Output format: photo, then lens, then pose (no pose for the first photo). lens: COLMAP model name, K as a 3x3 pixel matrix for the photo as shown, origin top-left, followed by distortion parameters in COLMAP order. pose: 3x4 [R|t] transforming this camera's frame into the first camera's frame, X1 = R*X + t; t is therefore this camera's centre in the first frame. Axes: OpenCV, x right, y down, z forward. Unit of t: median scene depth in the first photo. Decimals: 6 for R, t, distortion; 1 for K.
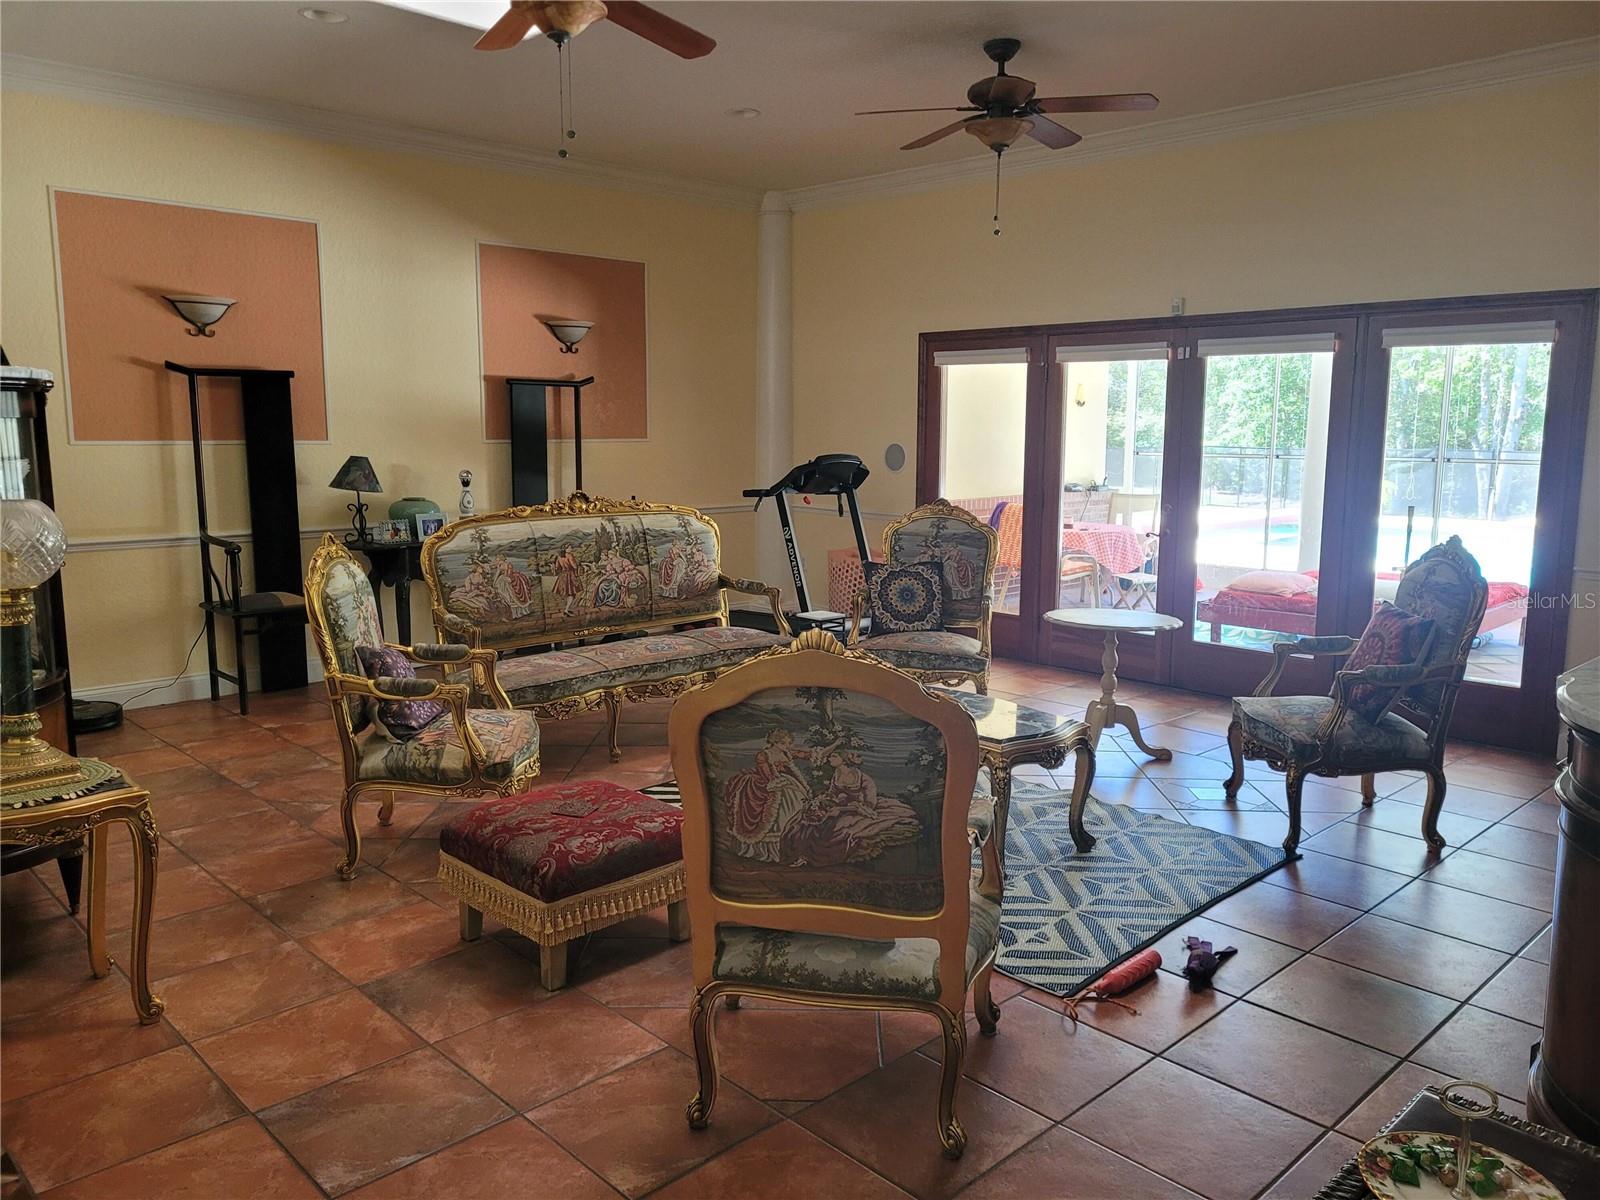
lens RADIAL K [[1210.4, 0, 798.5], [0, 1210.4, 597.9], [0, 0, 1]] dist [0.041193, -0.026074]
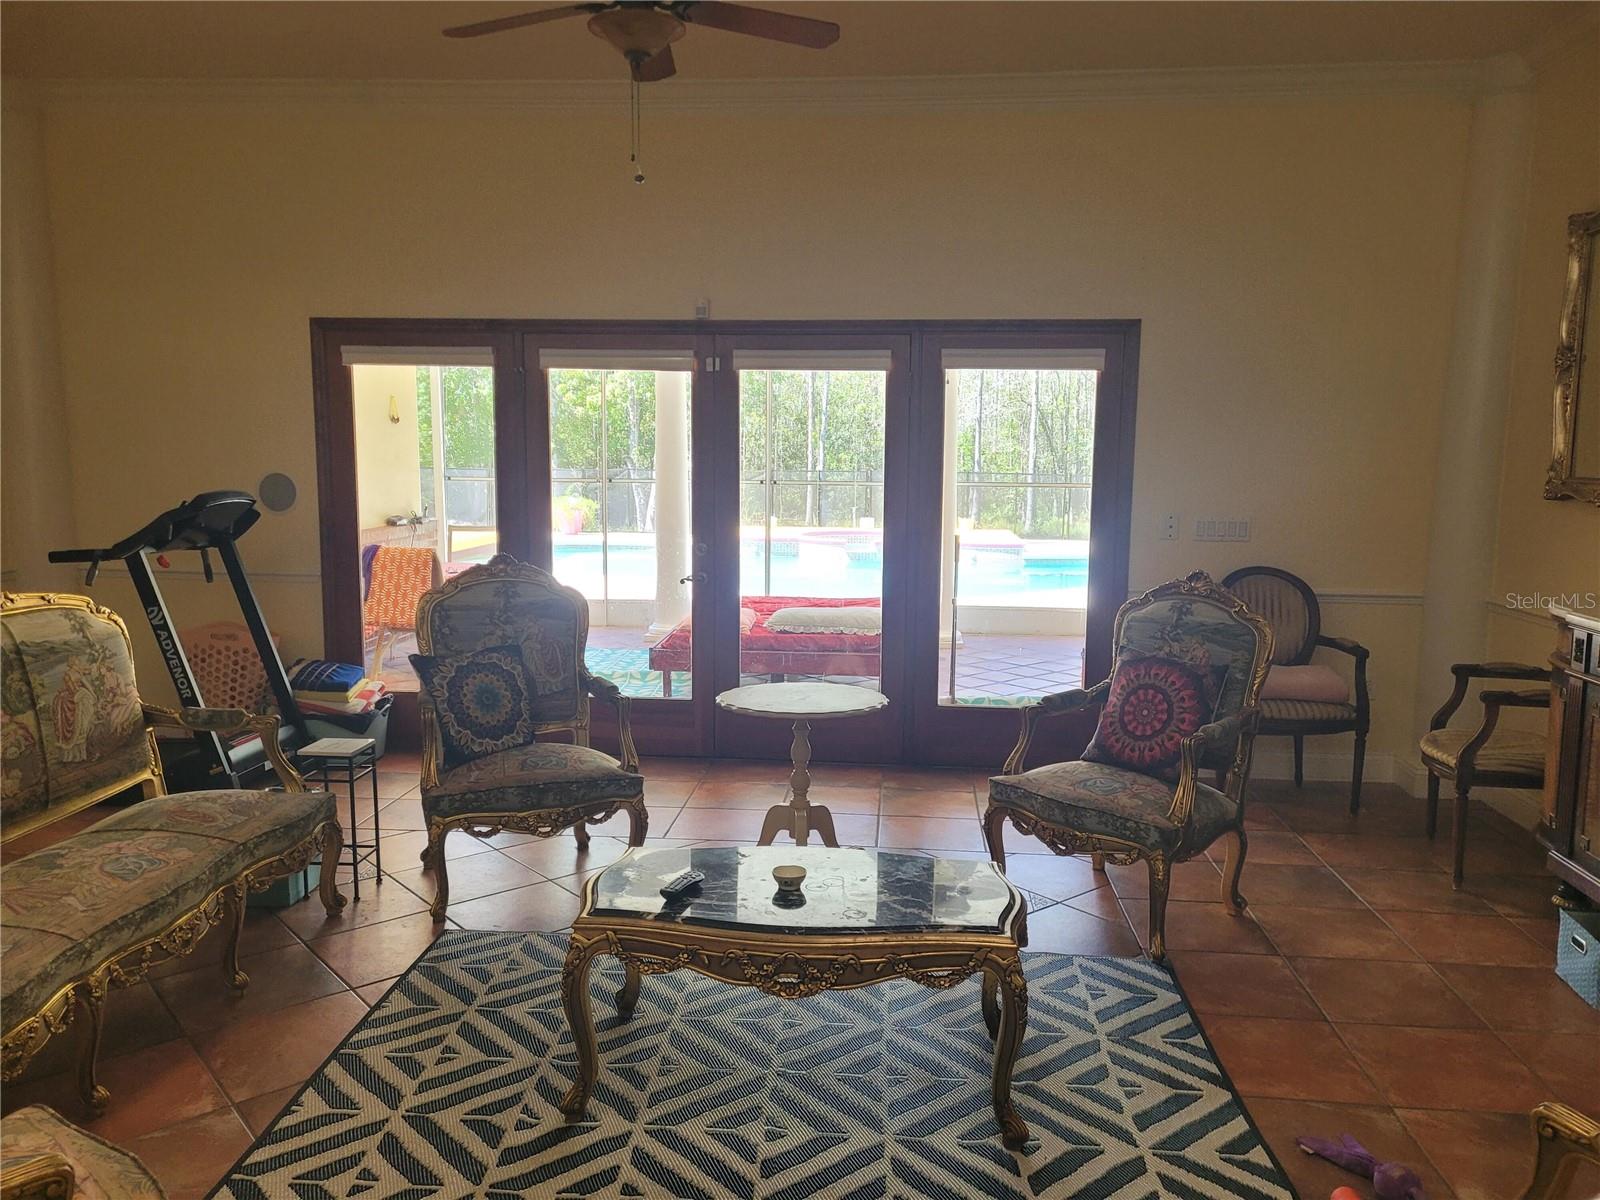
lens RADIAL K [[1210.4, 0, 802.9], [0, 1210.4, 599.1], [0, 0, 1]] dist [0.041193, -0.026074]
pose [[0.748290, -0.082376, 0.658237, -0.212340], [0.091034, 0.995624, 0.021110, -0.053958], [-0.657096, 0.044125, 0.752514, 0.351358]]
